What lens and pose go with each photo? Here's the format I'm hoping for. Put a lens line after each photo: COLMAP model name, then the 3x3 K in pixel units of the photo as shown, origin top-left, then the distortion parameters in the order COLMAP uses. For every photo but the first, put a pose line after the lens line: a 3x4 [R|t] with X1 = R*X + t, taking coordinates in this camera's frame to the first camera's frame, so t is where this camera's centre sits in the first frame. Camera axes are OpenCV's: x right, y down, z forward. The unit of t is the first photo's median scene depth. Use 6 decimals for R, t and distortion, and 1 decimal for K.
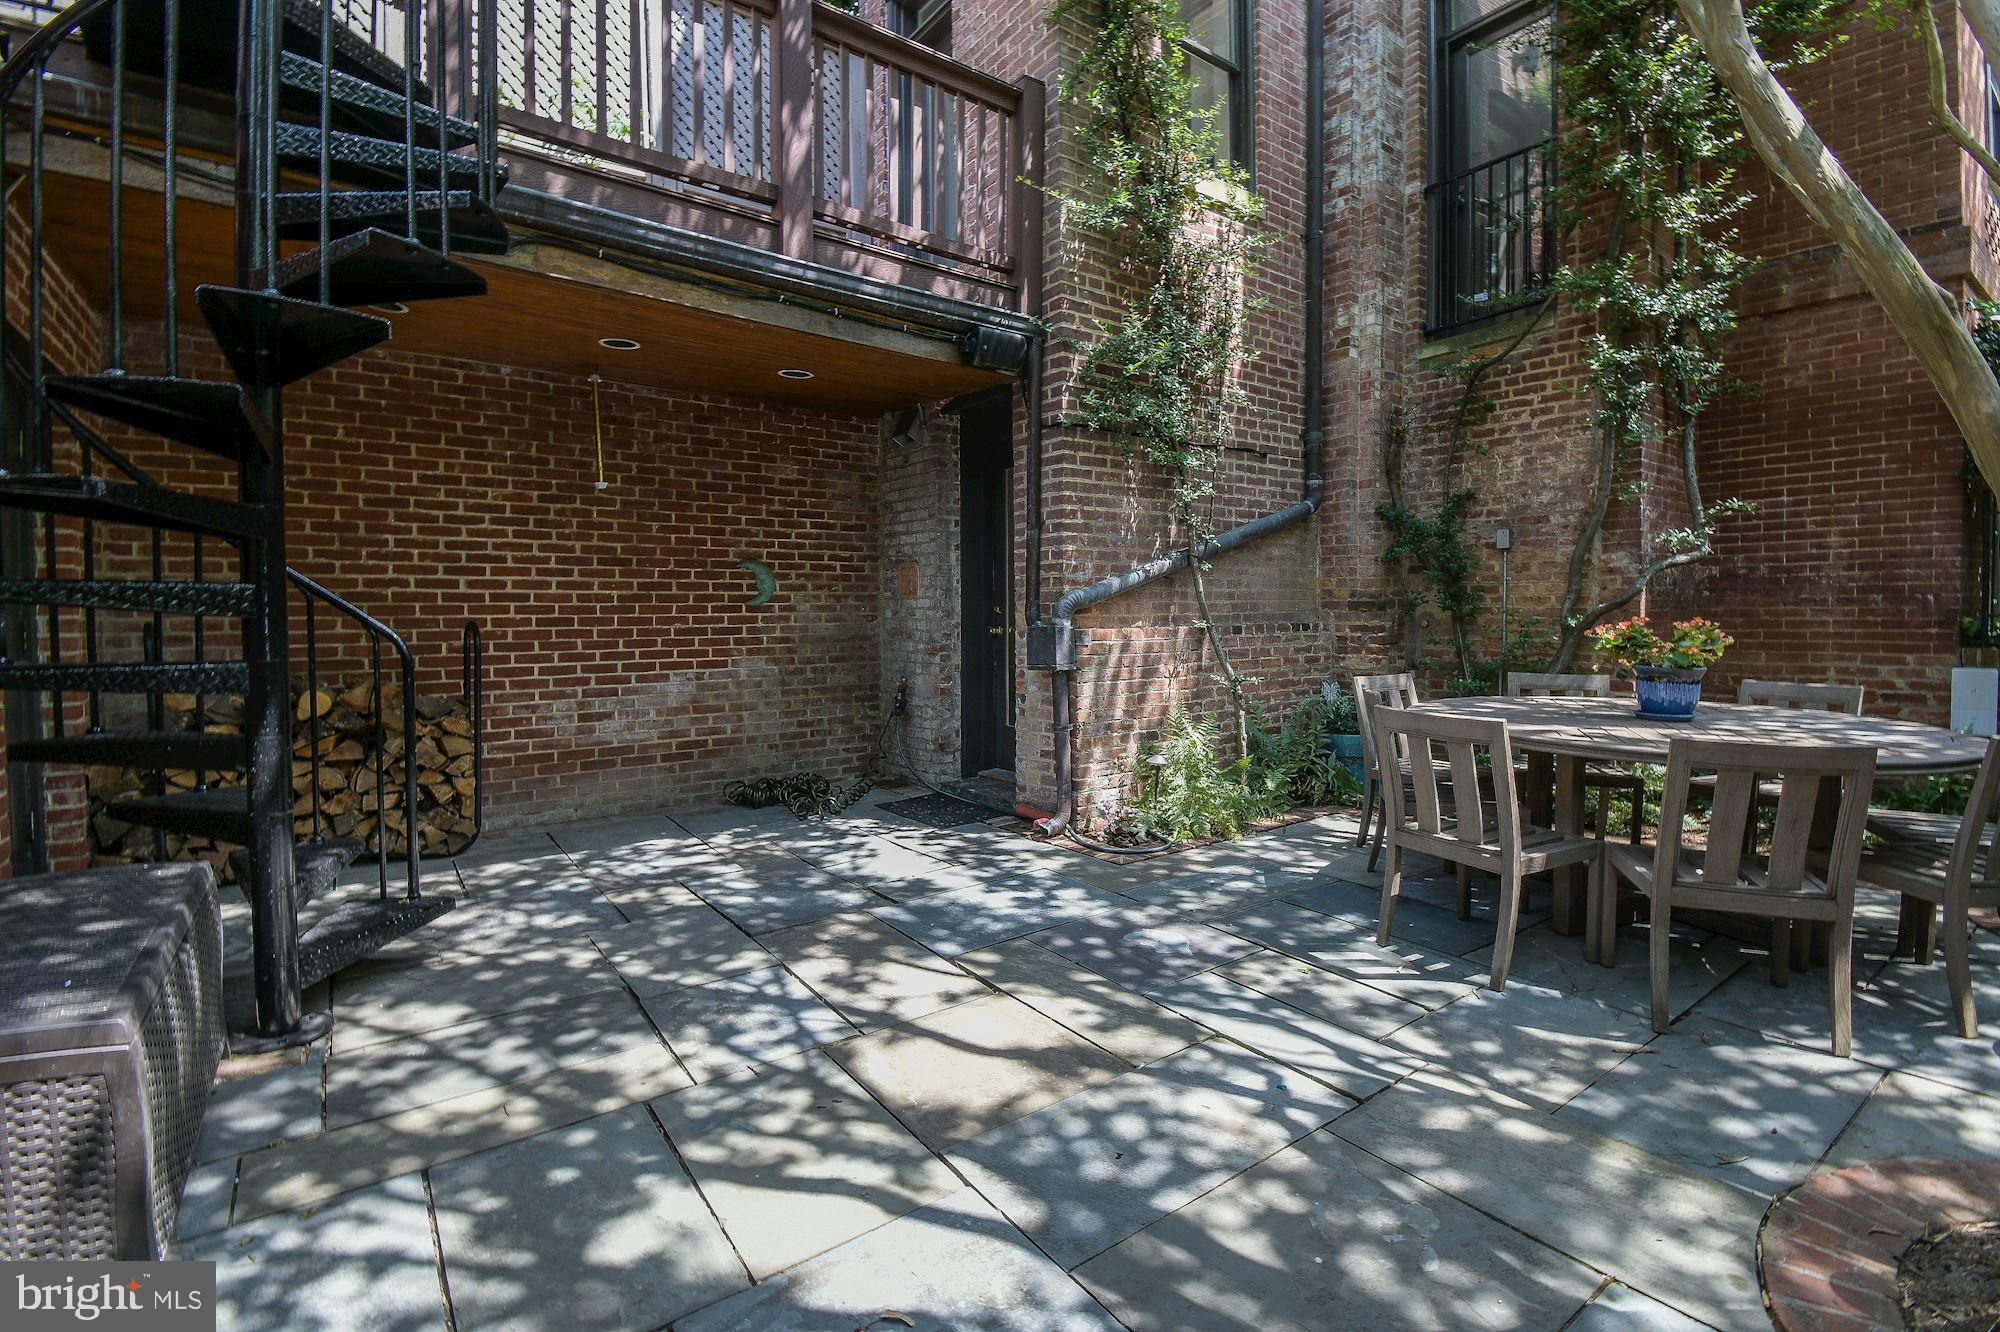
lens RADIAL K [[931.0, 0, 997.6], [0, 931.0, 659.1], [0, 0, 1]] dist [0.020012, -0.029058]
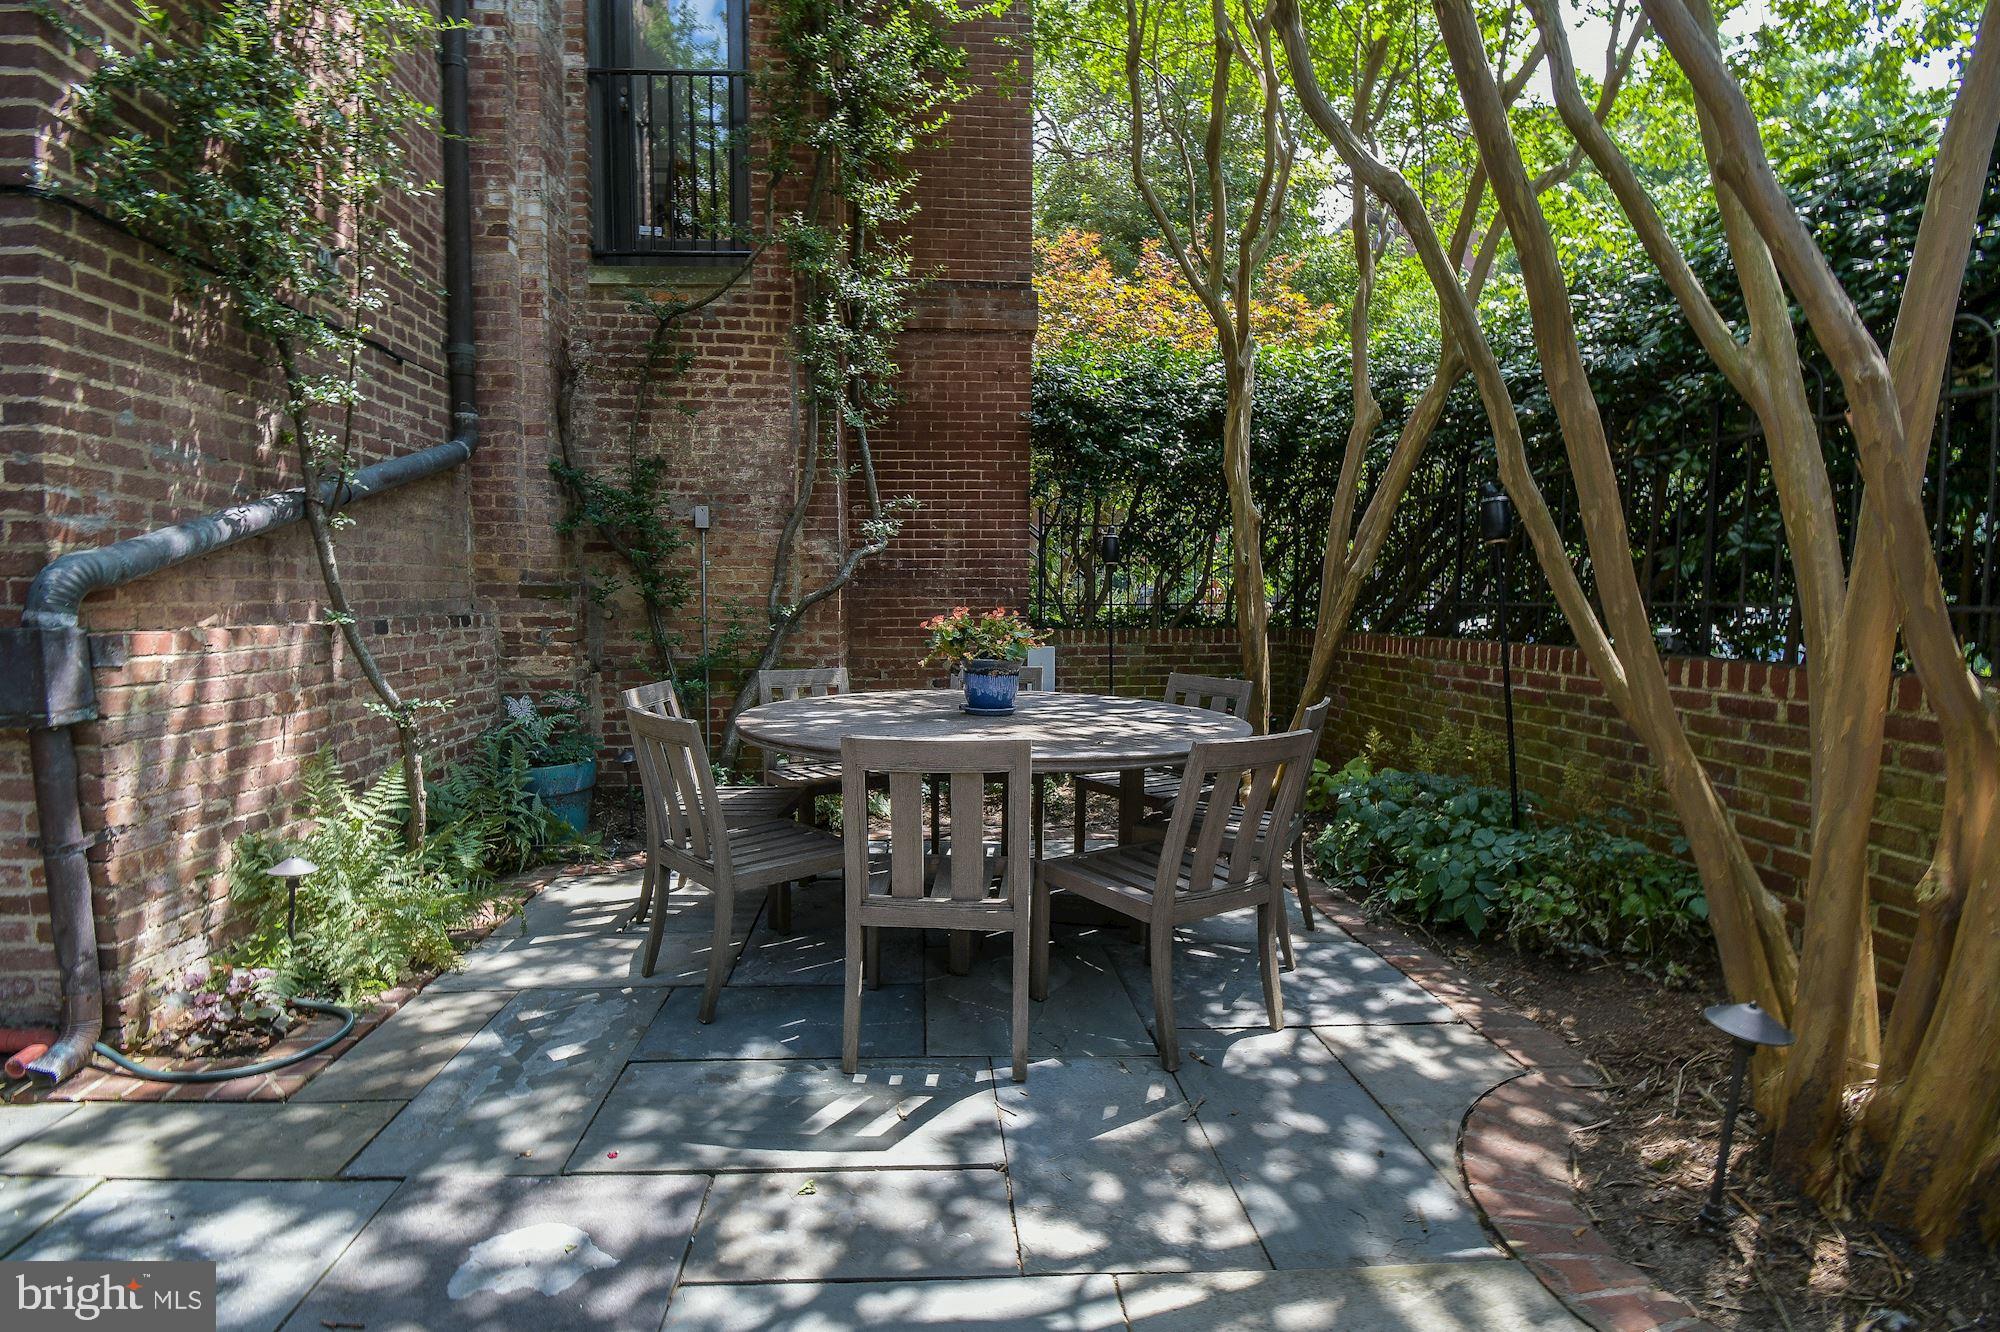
lens RADIAL K [[931.0, 0, 997.6], [0, 931.0, 659.1], [0, 0, 1]] dist [0.020012, -0.029058]
pose [[0.532479, -0.048582, 0.845048, -0.059353], [0.037628, 0.998723, 0.033707, -0.015655], [-0.845606, 0.013849, 0.533627, 0.315327]]
